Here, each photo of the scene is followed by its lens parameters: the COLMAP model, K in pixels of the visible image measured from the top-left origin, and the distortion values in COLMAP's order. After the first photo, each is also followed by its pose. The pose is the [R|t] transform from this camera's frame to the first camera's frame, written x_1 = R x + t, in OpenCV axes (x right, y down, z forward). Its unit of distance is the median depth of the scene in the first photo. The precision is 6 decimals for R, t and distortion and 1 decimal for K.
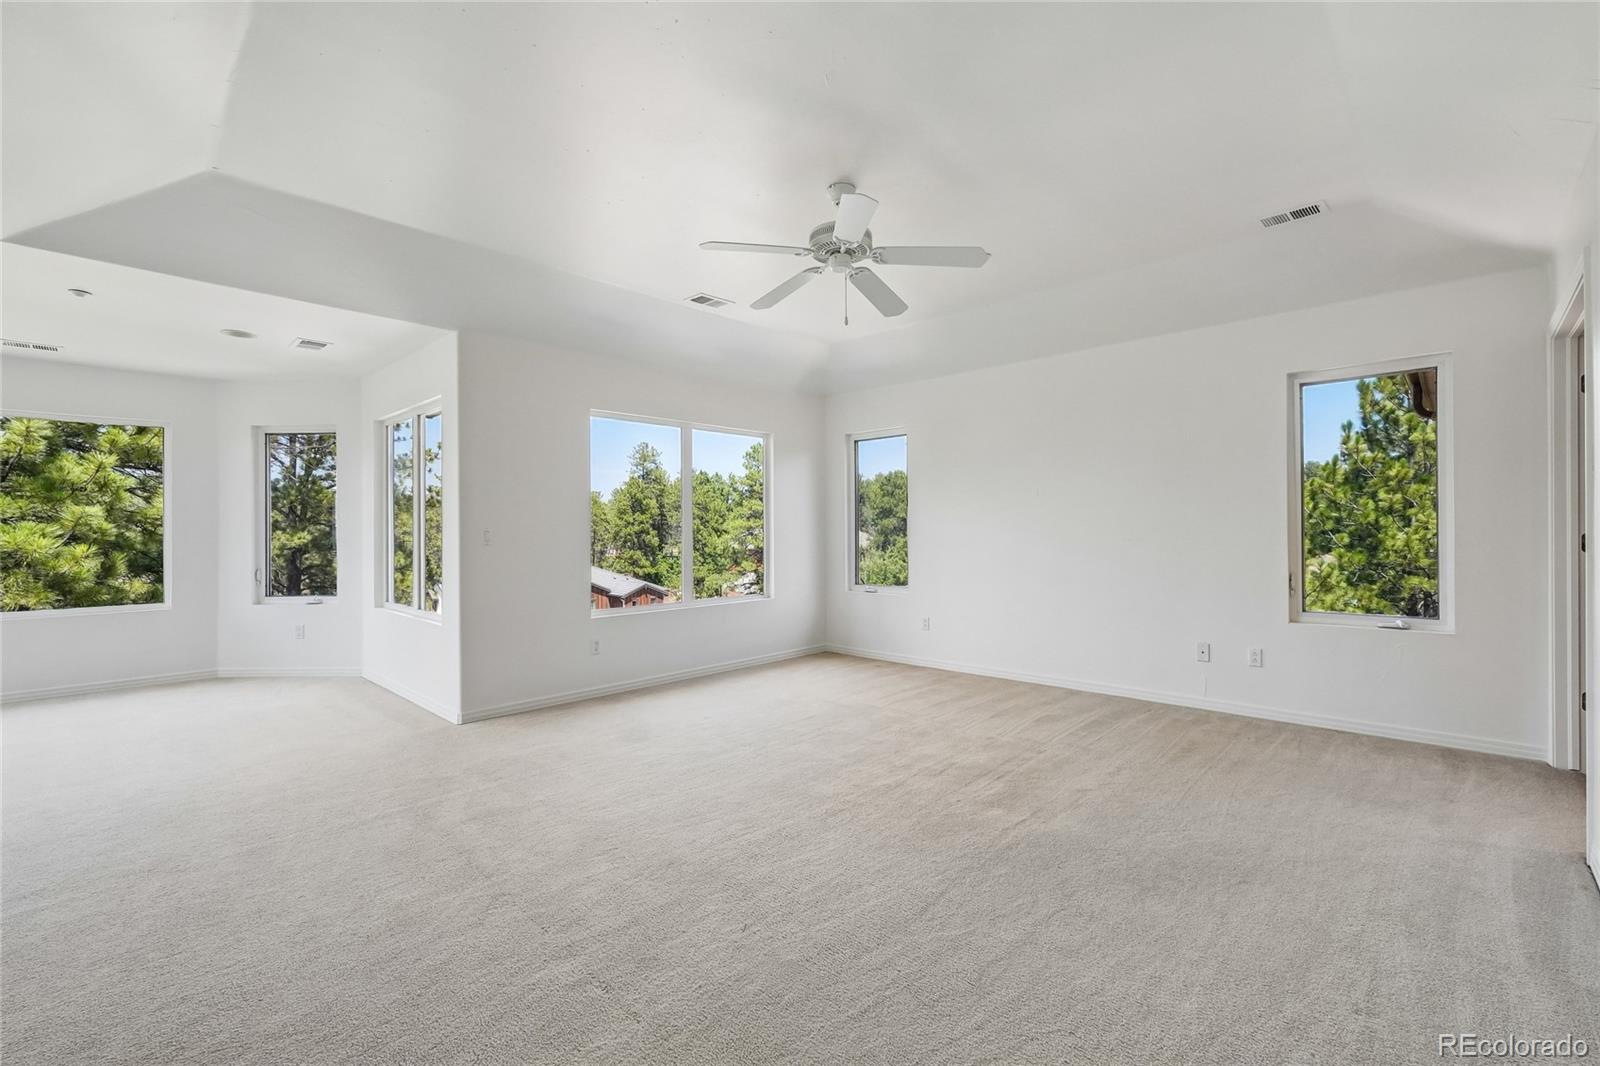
lens RADIAL K [[692.4, 0, 795.0], [0, 692.4, 537.0], [0, 0, 1]] dist [-0.002116, 0.001334]
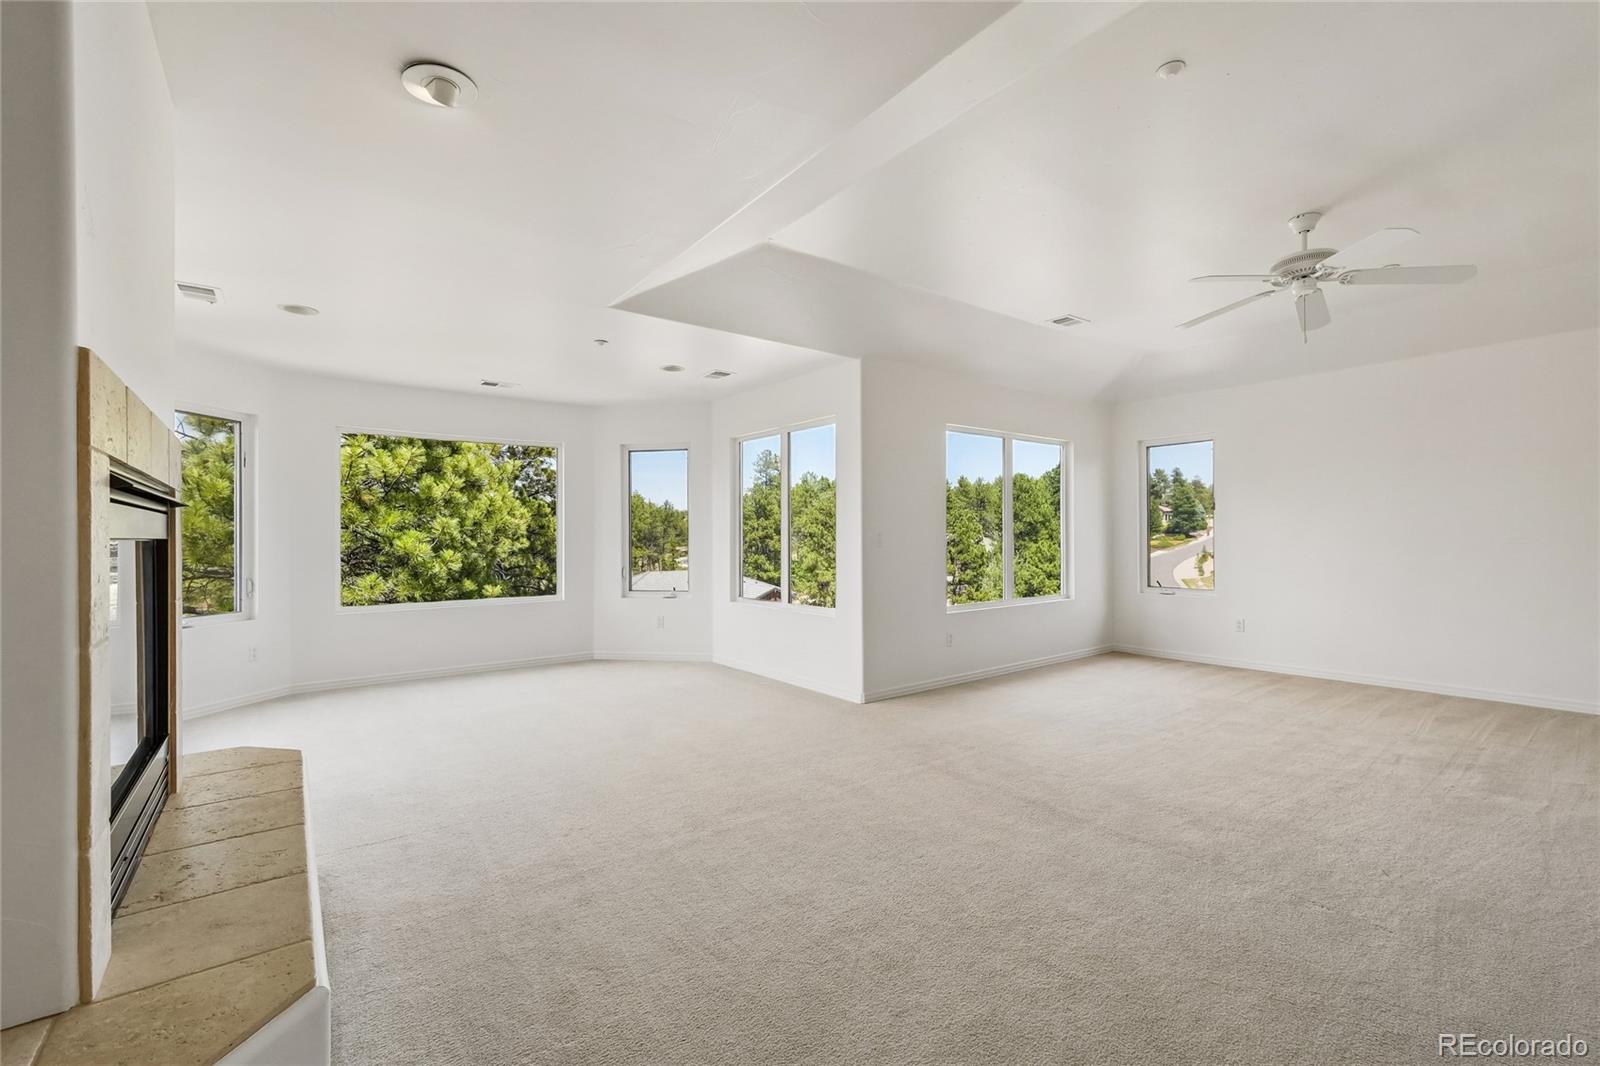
lens RADIAL K [[692.4, 0, 795.0], [0, 692.4, 537.0], [0, 0, 1]] dist [-0.002116, 0.001334]
pose [[0.987828, -0.000477, -0.155551, -0.271002], [-0.000668, 0.999973, -0.007310, 0.003099], [0.155550, 0.007325, 0.987801, -0.094936]]
